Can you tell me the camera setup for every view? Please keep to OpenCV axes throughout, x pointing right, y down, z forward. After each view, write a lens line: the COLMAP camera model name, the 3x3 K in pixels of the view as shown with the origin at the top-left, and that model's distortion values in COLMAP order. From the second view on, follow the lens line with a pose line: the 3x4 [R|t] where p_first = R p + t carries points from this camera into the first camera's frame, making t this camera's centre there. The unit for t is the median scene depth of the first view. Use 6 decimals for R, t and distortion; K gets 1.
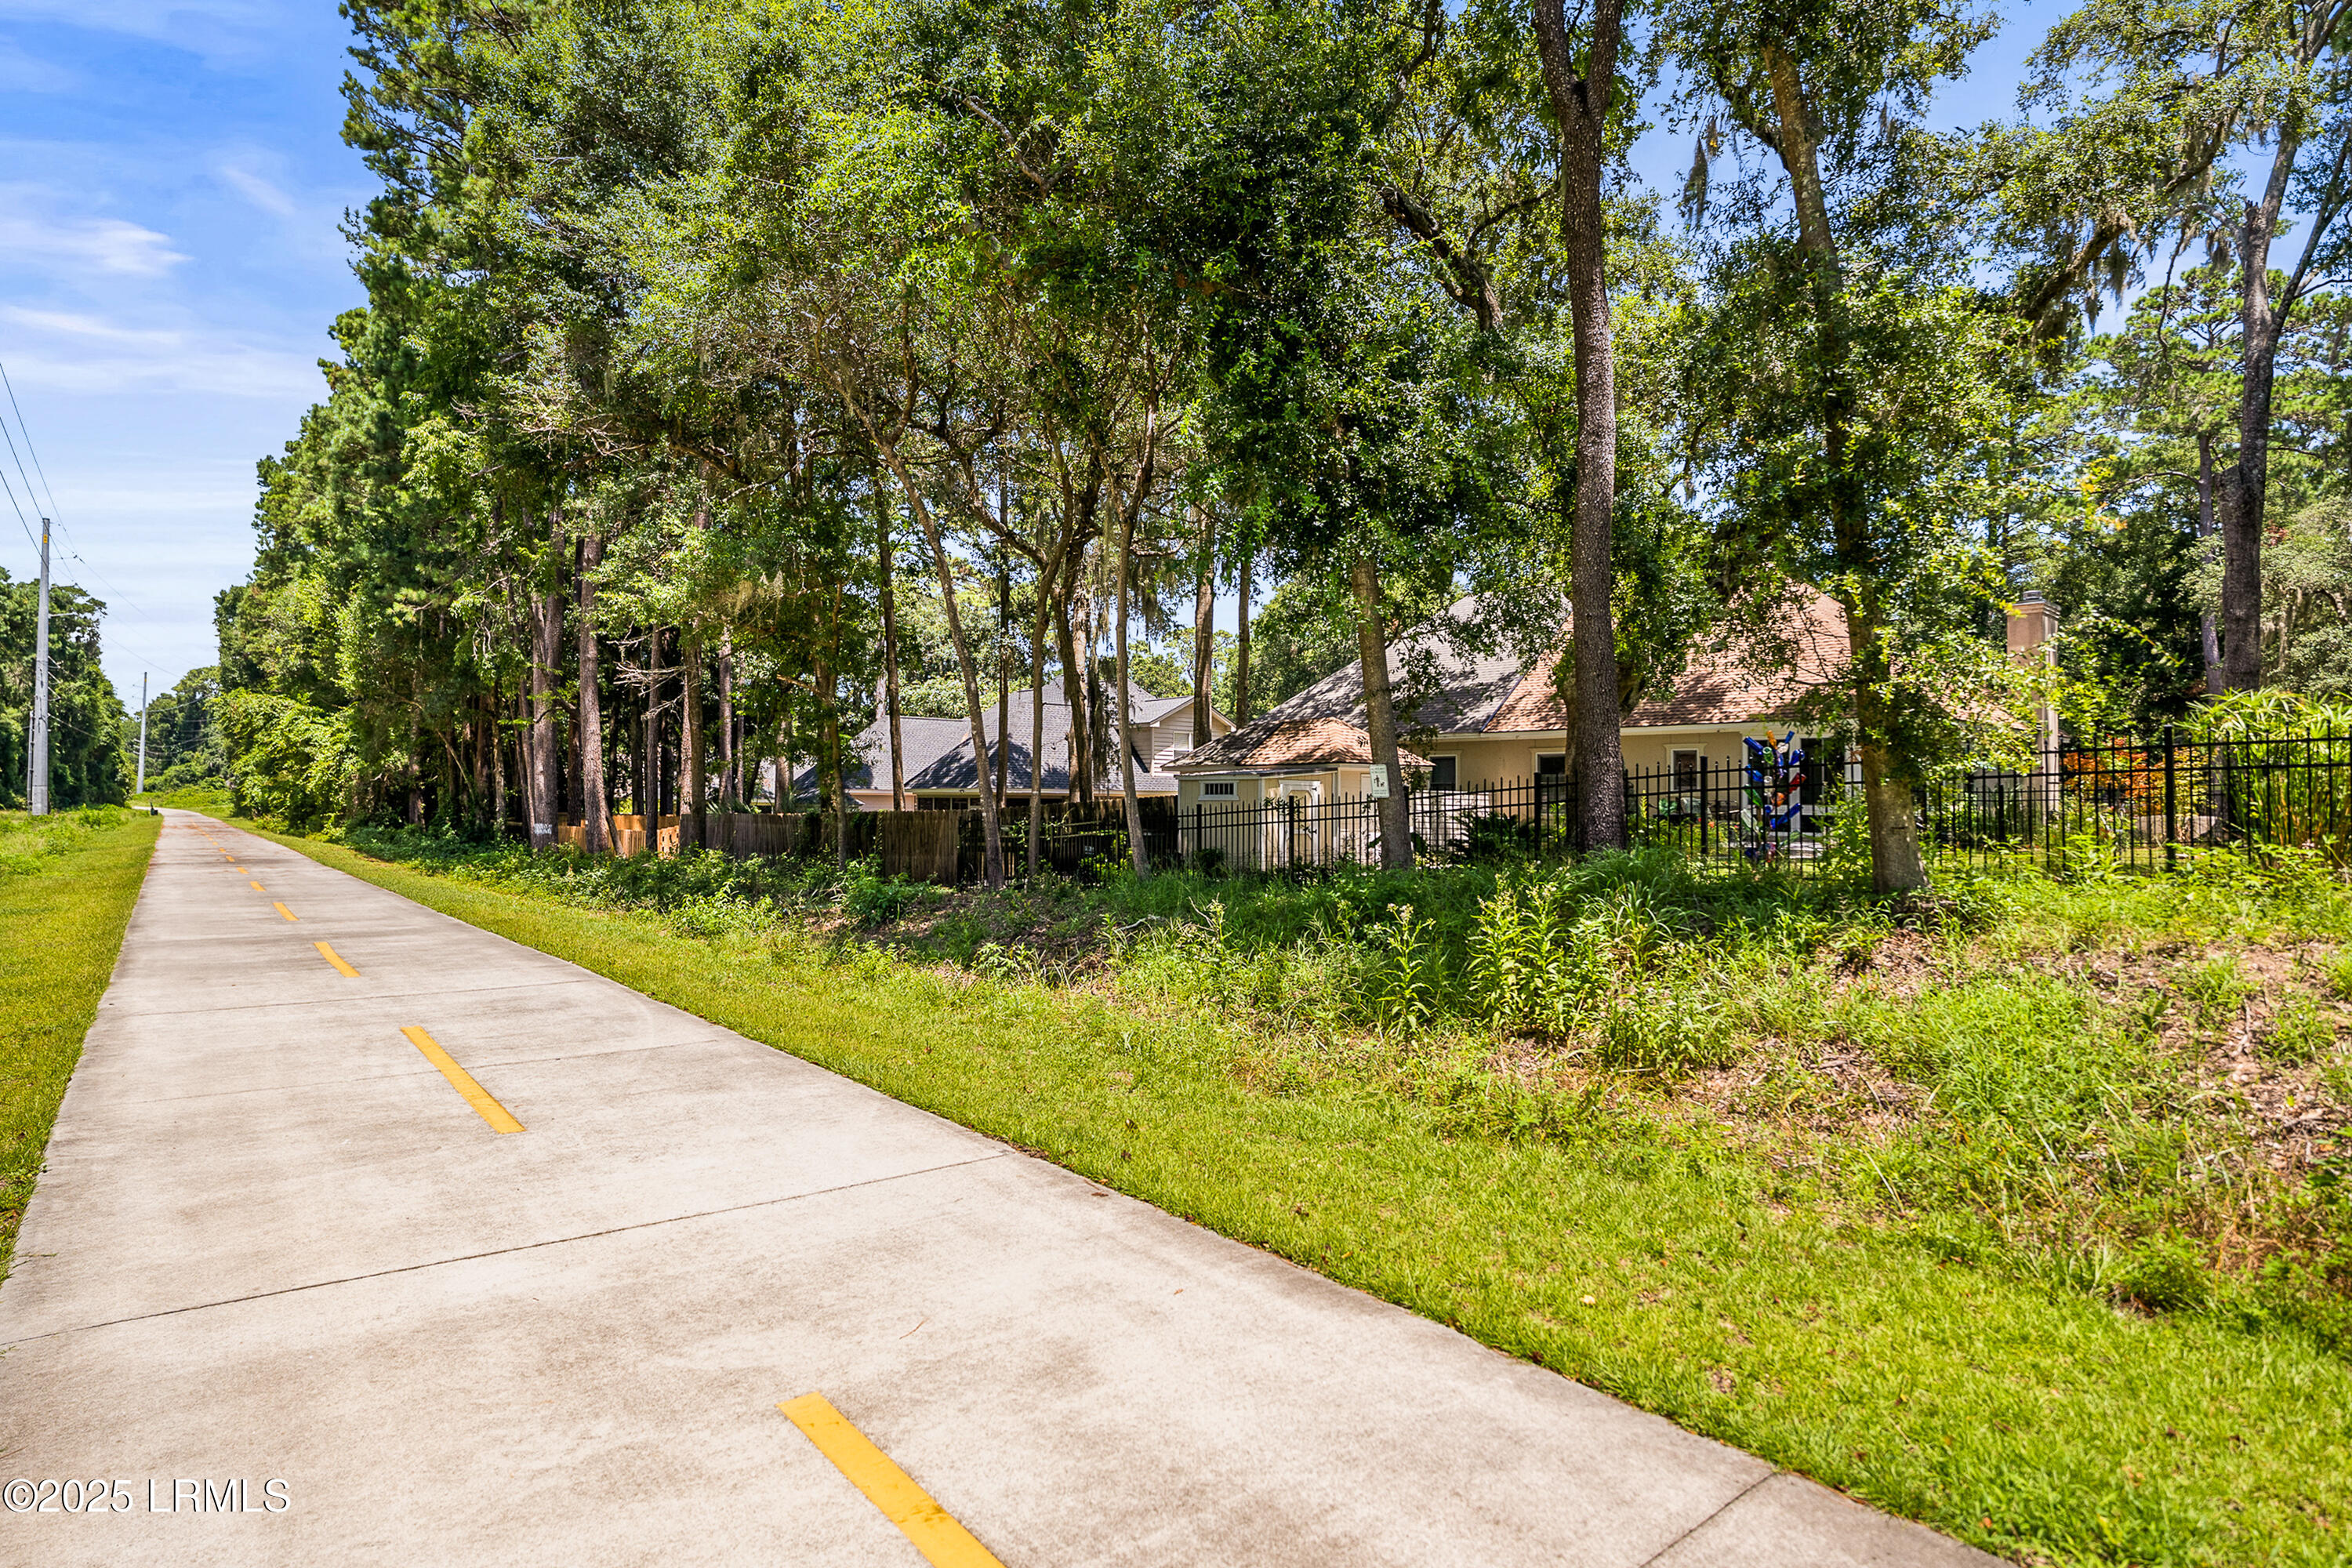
lens RADIAL K [[1197.7, 0, 1176.0], [0, 1197.7, 784.0], [0, 0, 1]] dist [-0.001785, -0.000727]
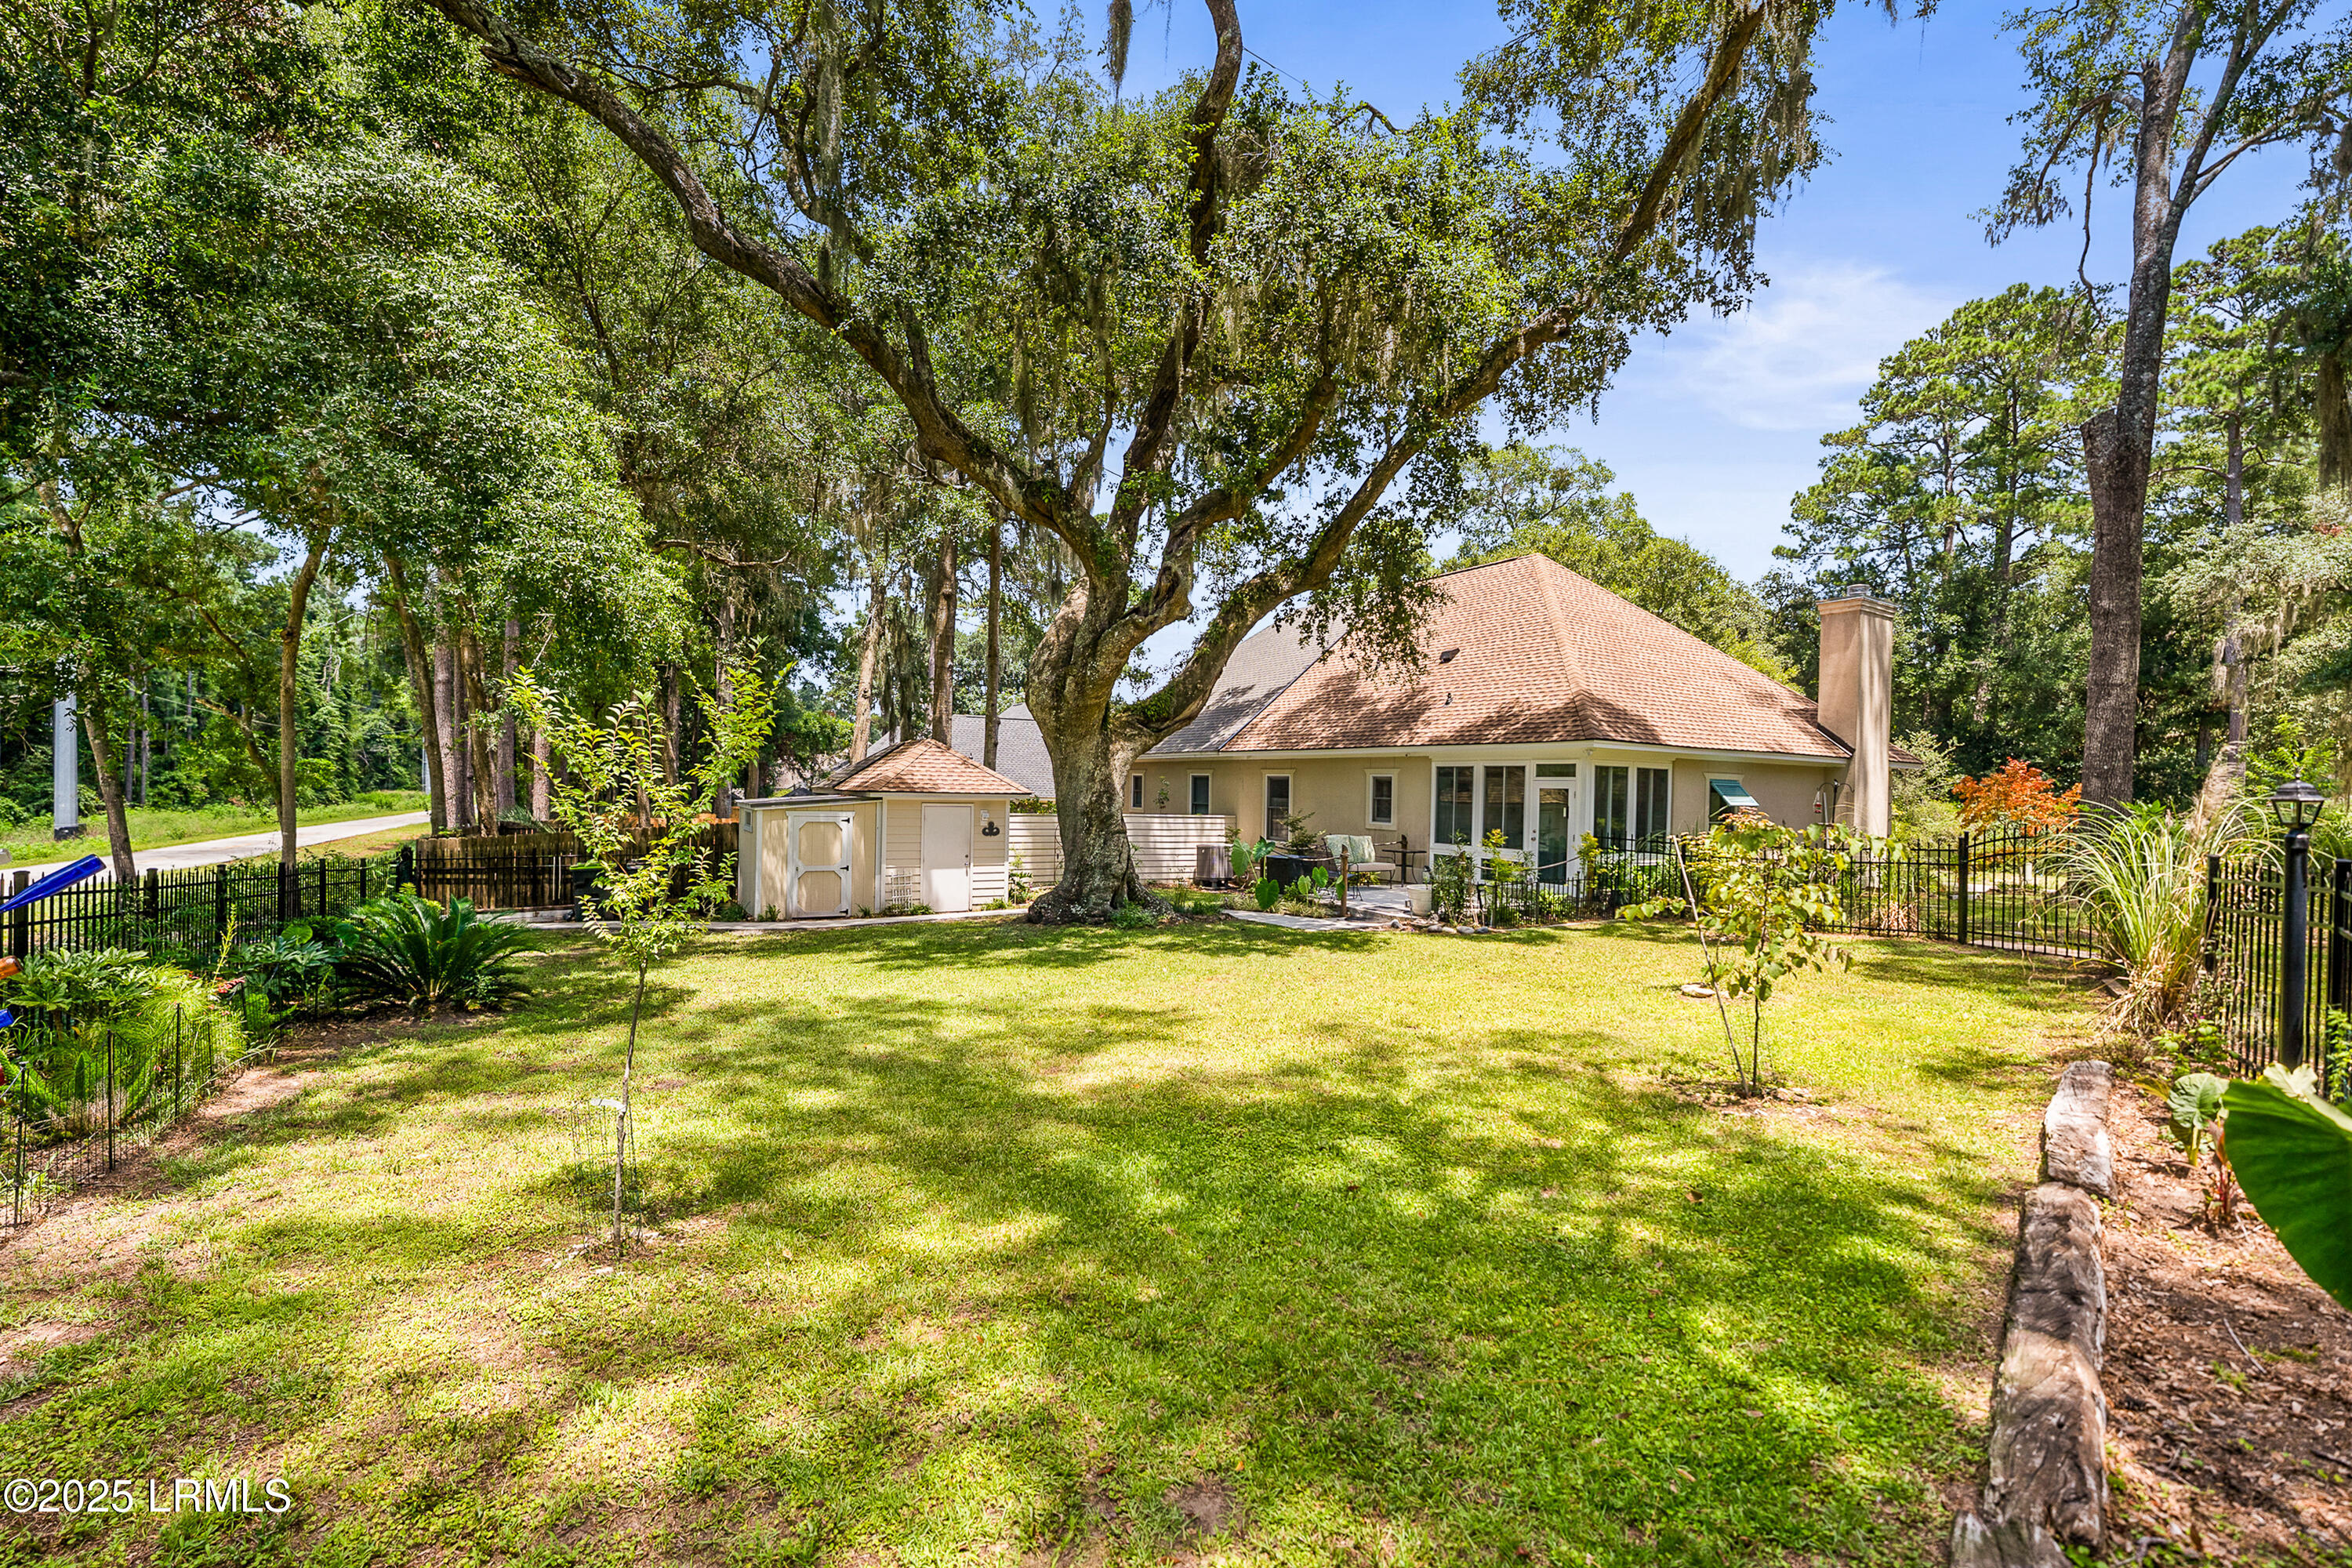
lens RADIAL K [[954.5, 0, 1176.0], [0, 954.5, 784.0], [0, 0, 1]] dist [0.000771, 0.000142]
pose [[0.984799, 0.013701, -0.173154, 0.347767], [-0.012877, 0.999900, 0.005881, -0.021953], [0.173217, -0.003562, 0.984877, 0.254561]]
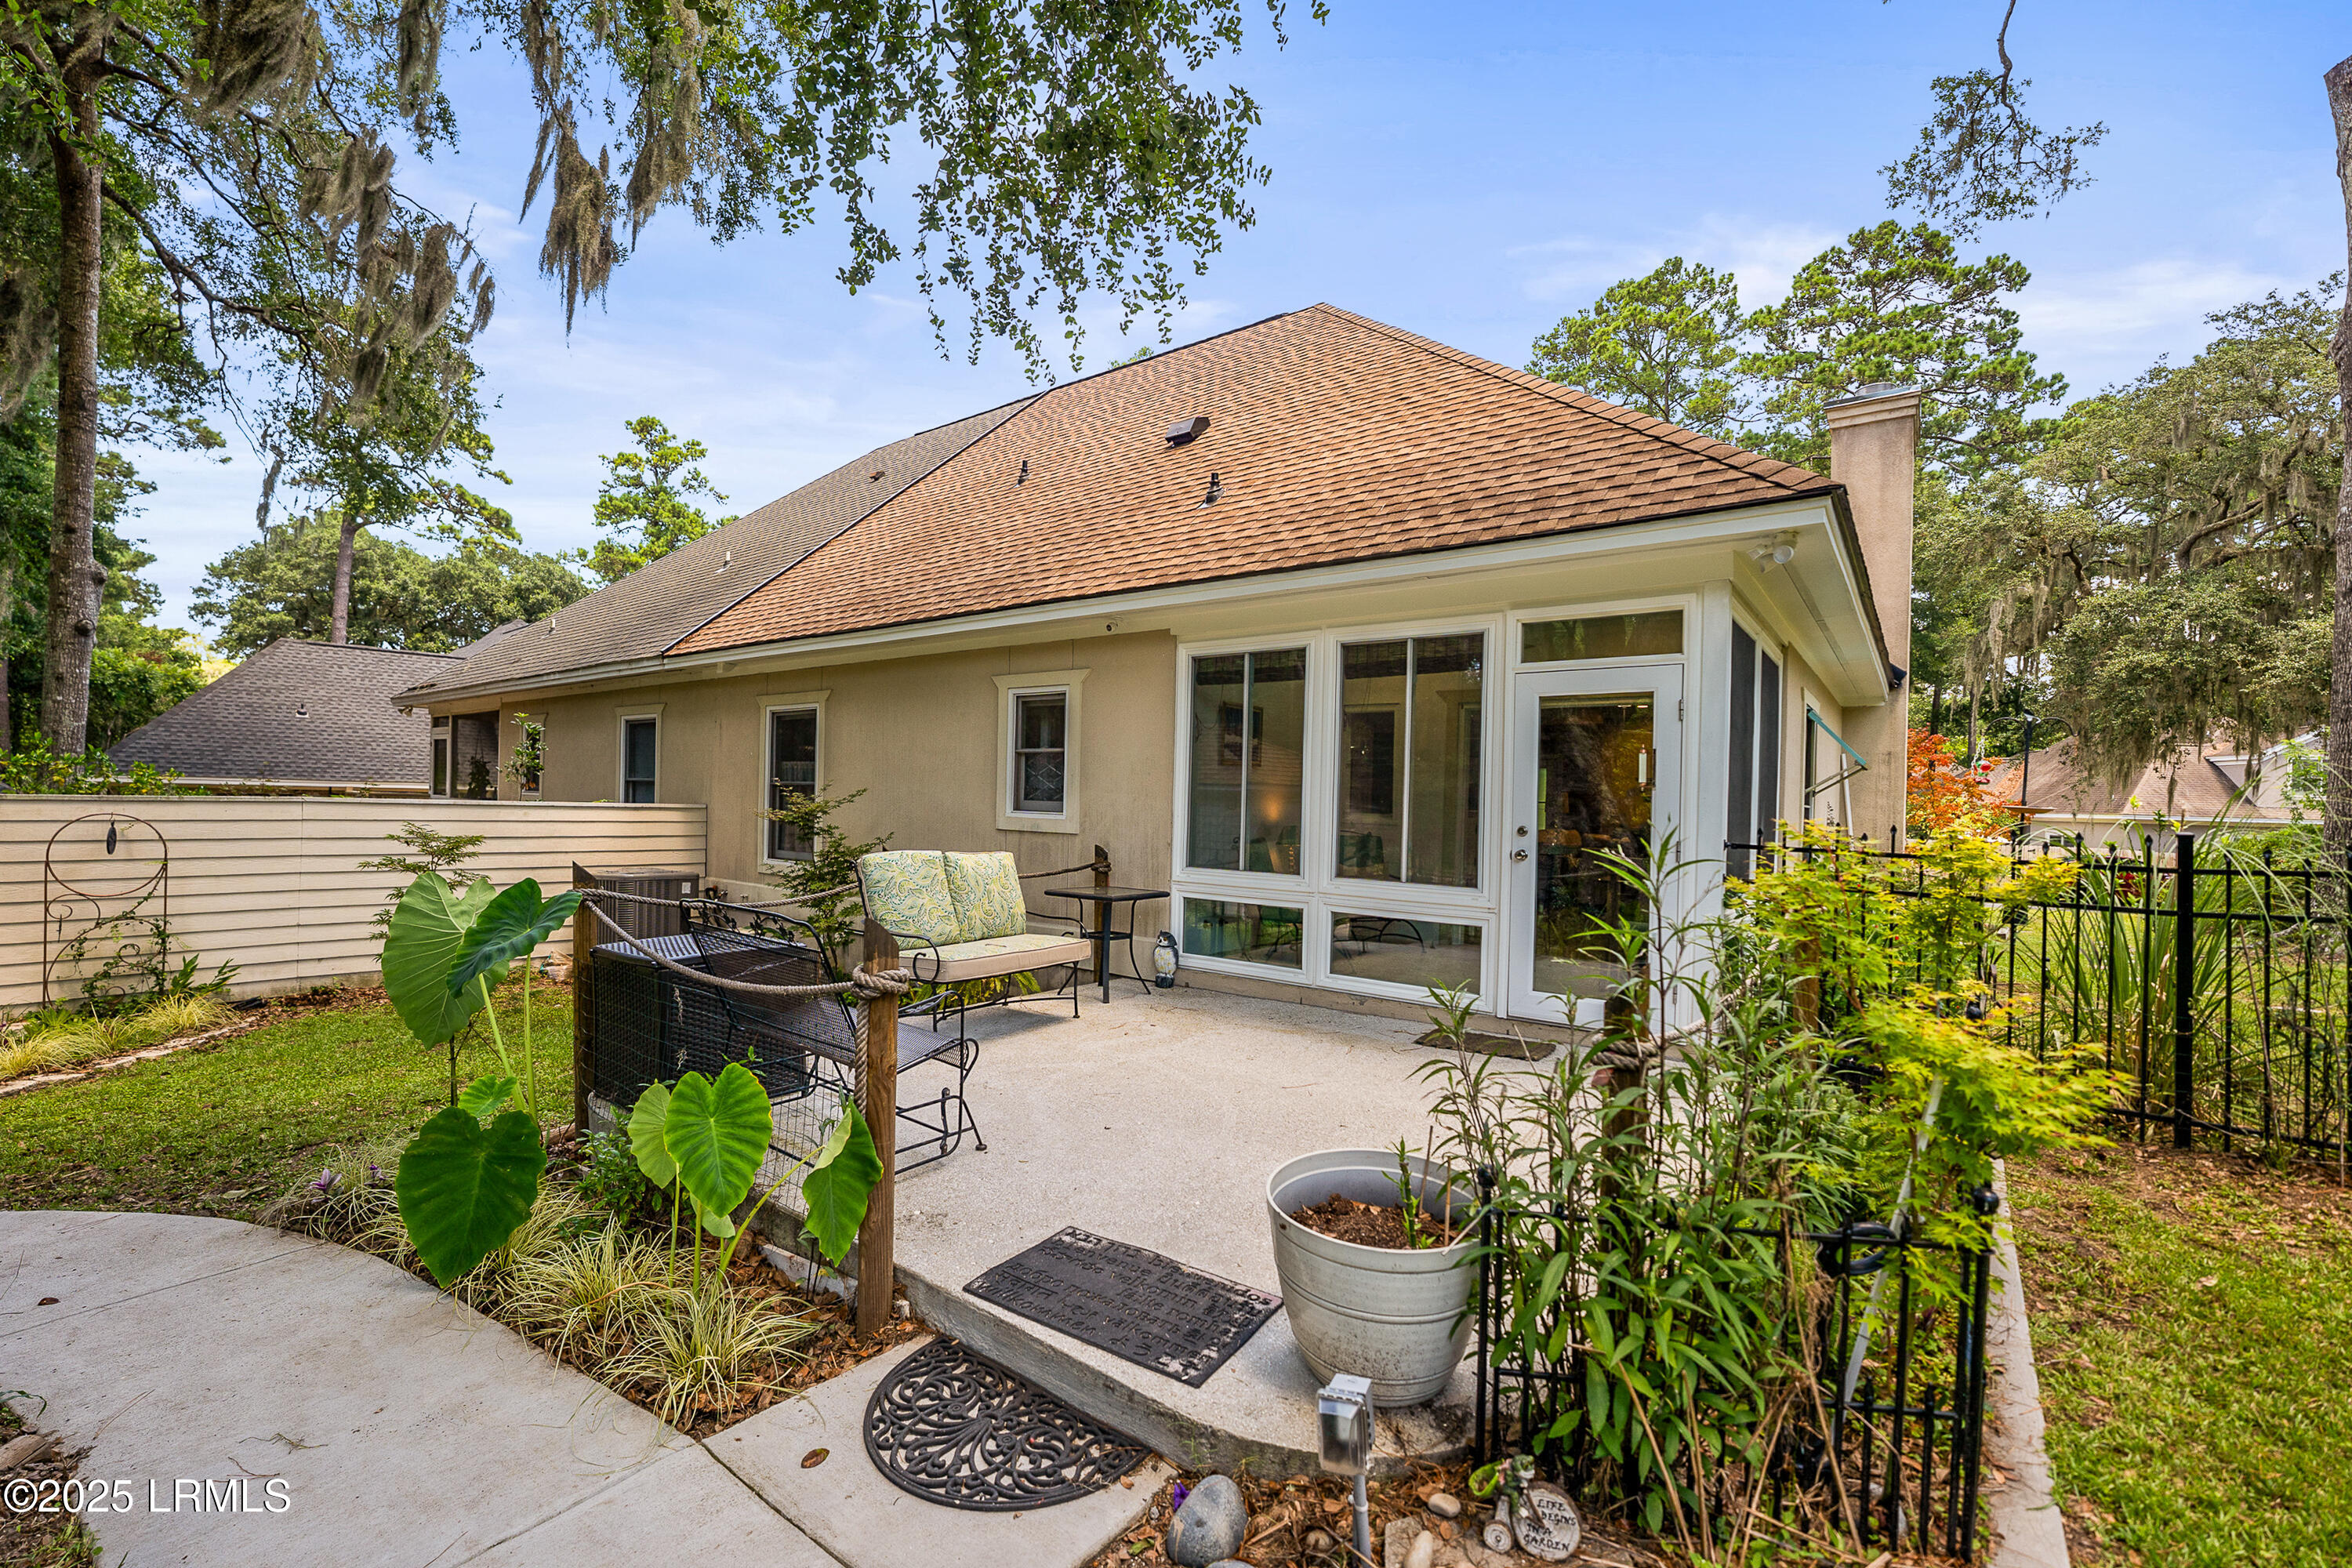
lens RADIAL K [[980.4, 0, 1176.0], [0, 980.4, 794.8], [0, 0, 1]] dist [-0.030714, -0.000663]
pose [[0.979644, 0.017033, 0.200021, 0.356743], [-0.019120, 0.999781, 0.008502, -0.002989], [-0.199832, -0.012154, 0.979755, 0.633718]]
